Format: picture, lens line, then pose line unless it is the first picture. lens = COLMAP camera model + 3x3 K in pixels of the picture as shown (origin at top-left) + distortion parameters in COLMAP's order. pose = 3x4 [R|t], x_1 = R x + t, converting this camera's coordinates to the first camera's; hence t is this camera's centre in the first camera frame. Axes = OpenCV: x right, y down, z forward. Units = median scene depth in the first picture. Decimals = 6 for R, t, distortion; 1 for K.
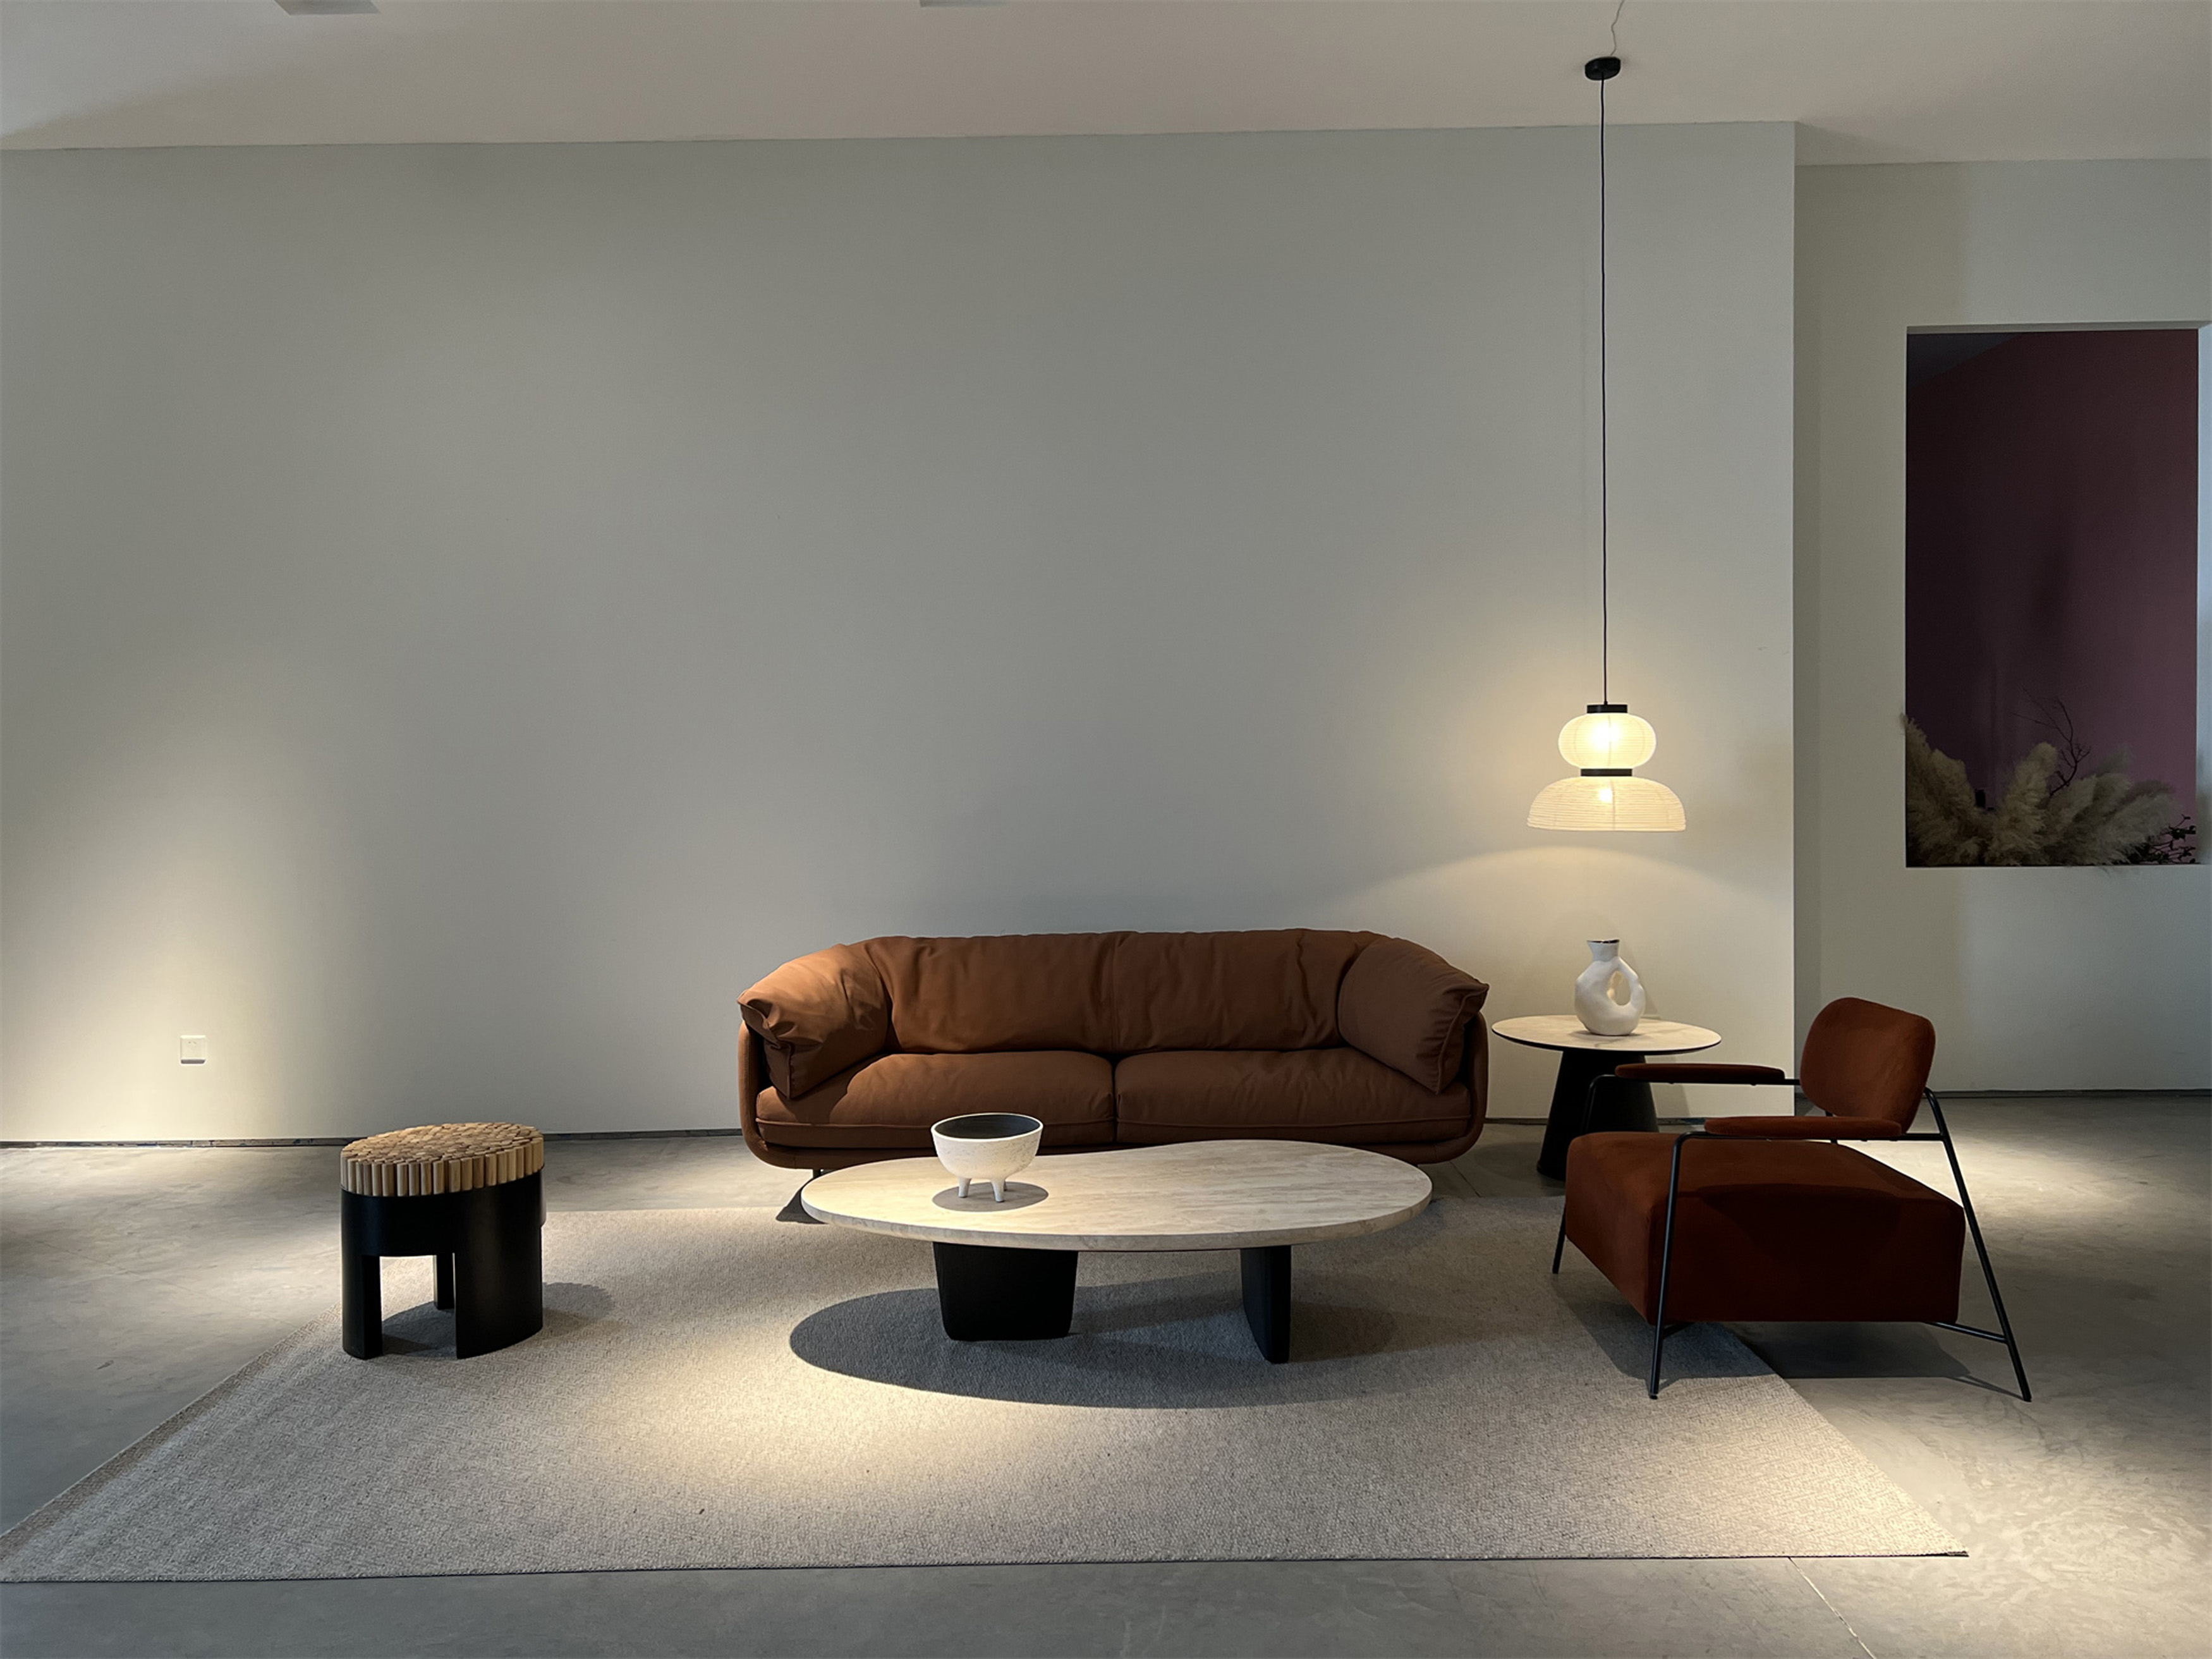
lens RADIAL K [[1643.2, 0, 1111.5], [0, 1643.2, 819.0], [0, 0, 1]] dist [0.003461, 0.003390]
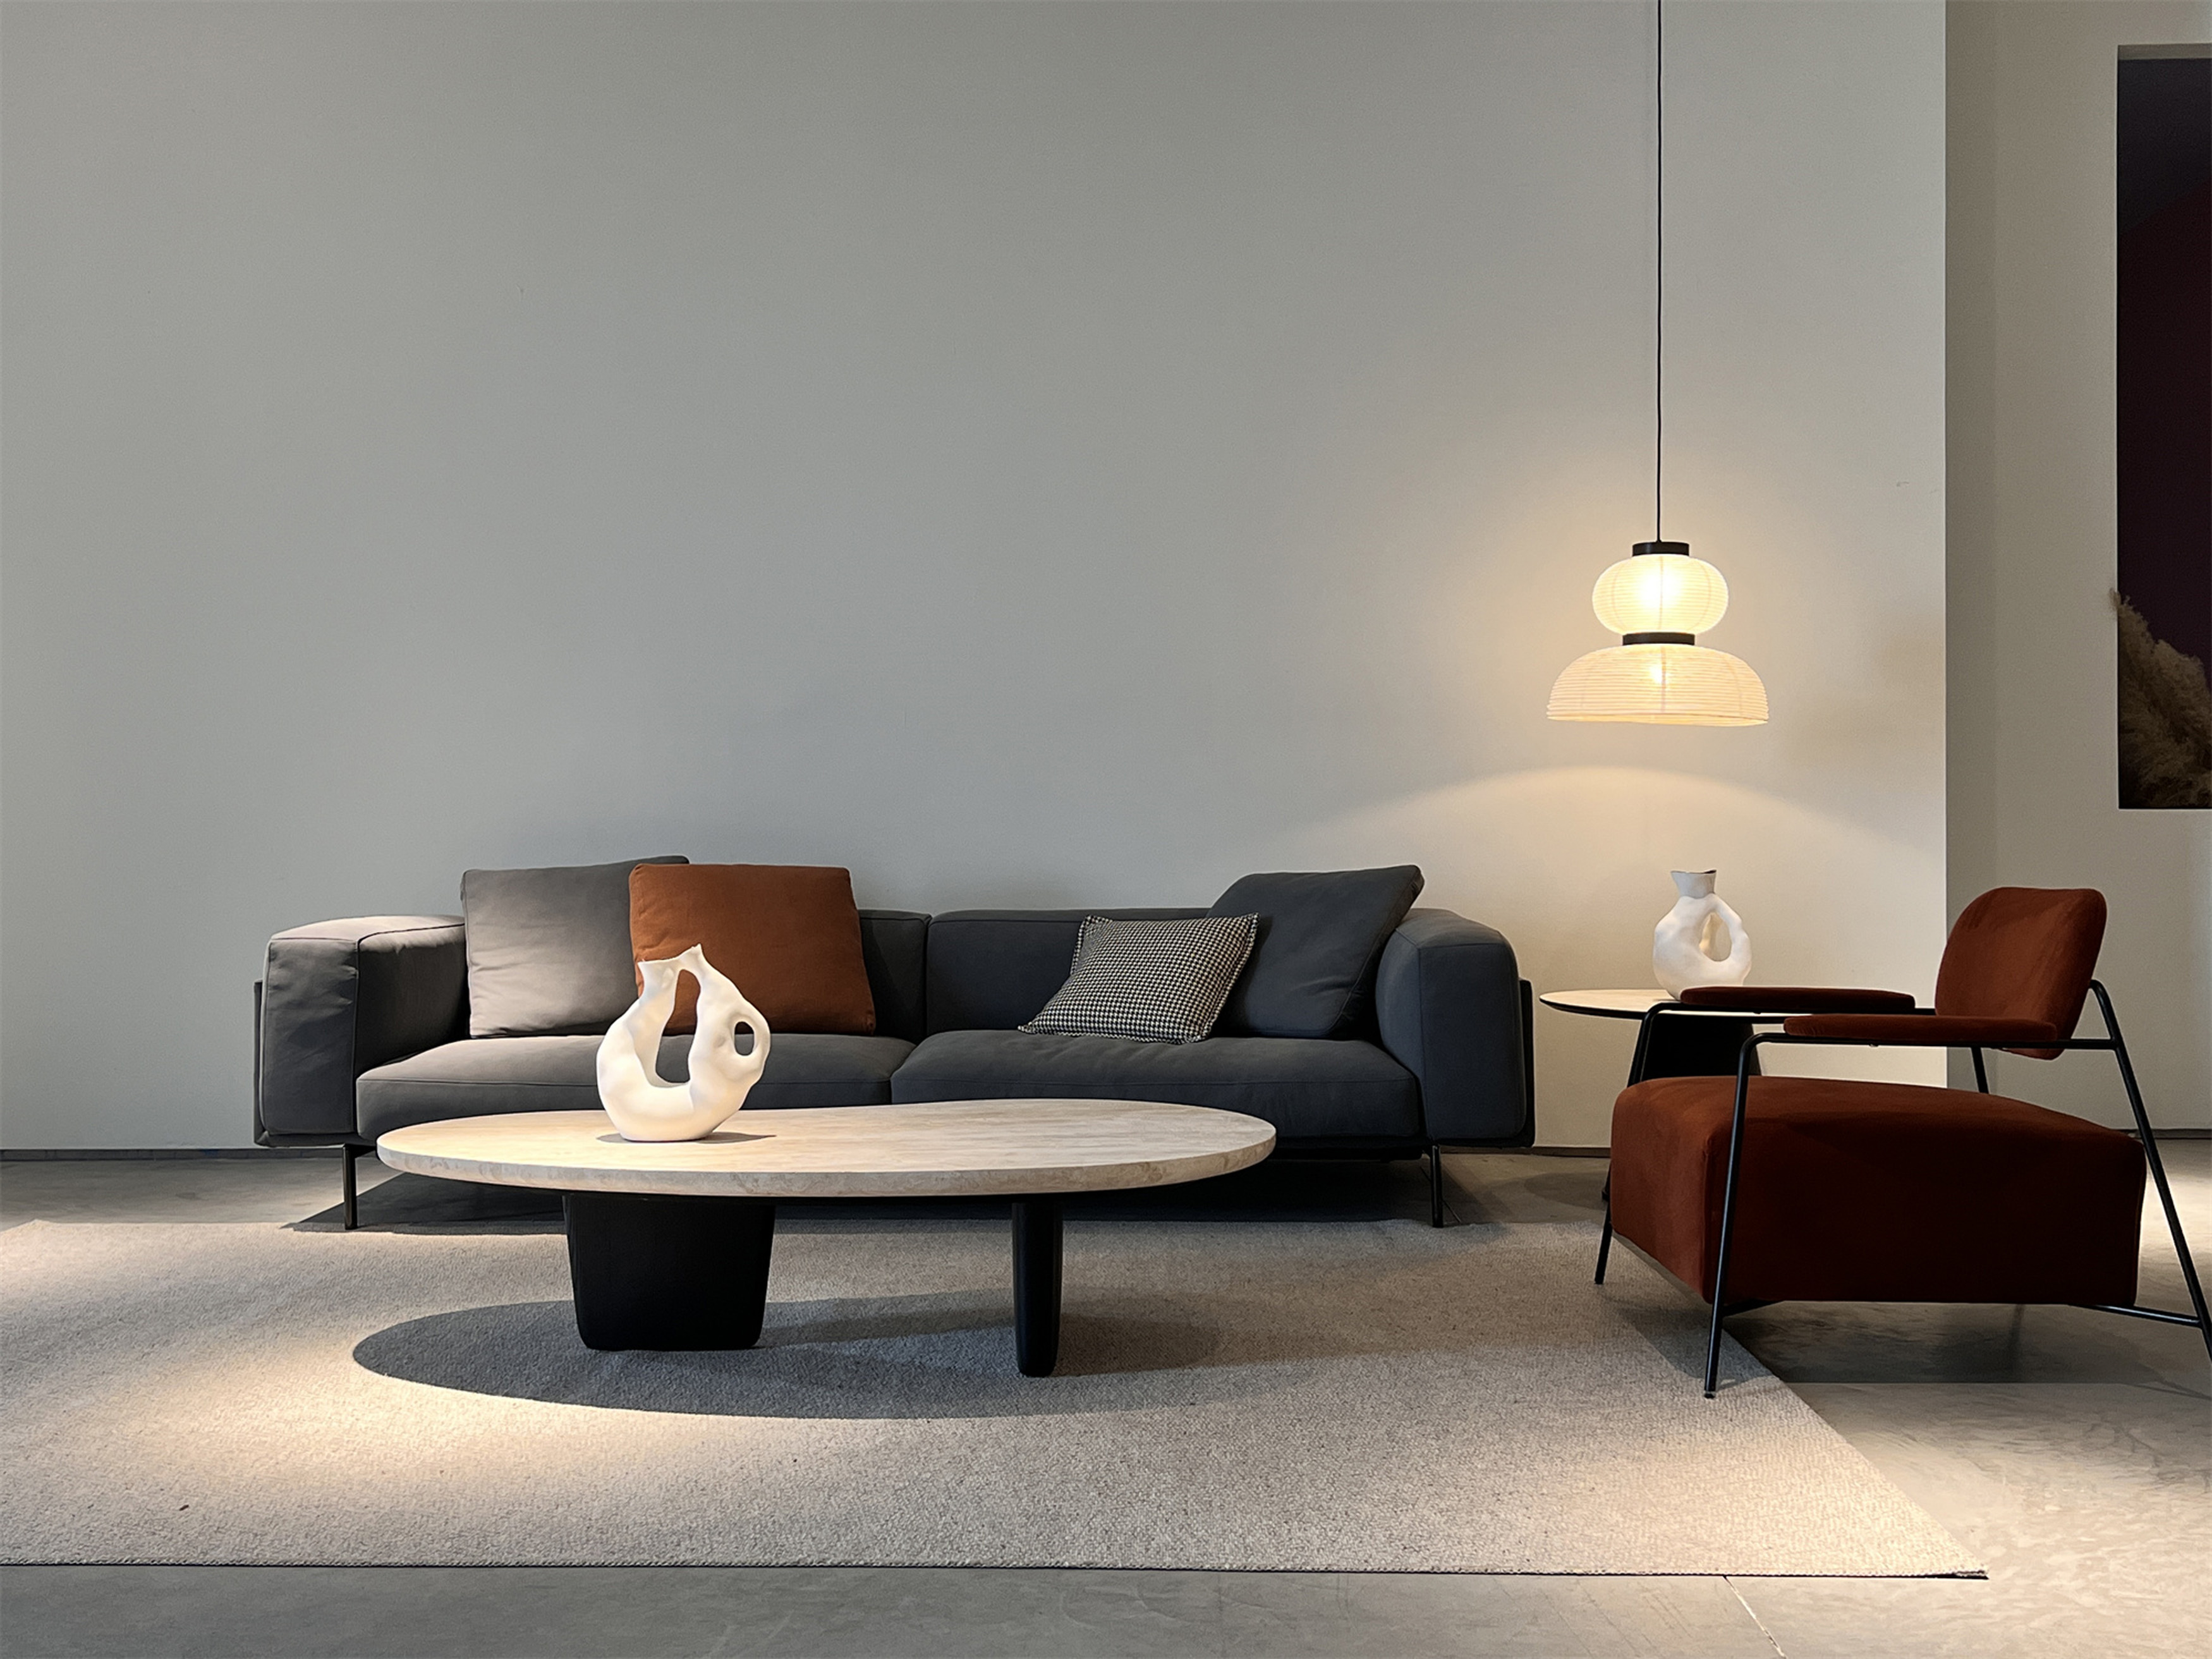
lens RADIAL K [[2269.5, 0, 1106.0], [0, 2269.5, 829.5], [0, 0, 1]] dist [0.015161, -0.004535]
pose [[0.999653, 0.009045, -0.024749, 0.129693], [-0.009752, 0.999543, -0.028616, 0.124188], [0.024479, 0.028847, 0.999284, 0.027518]]
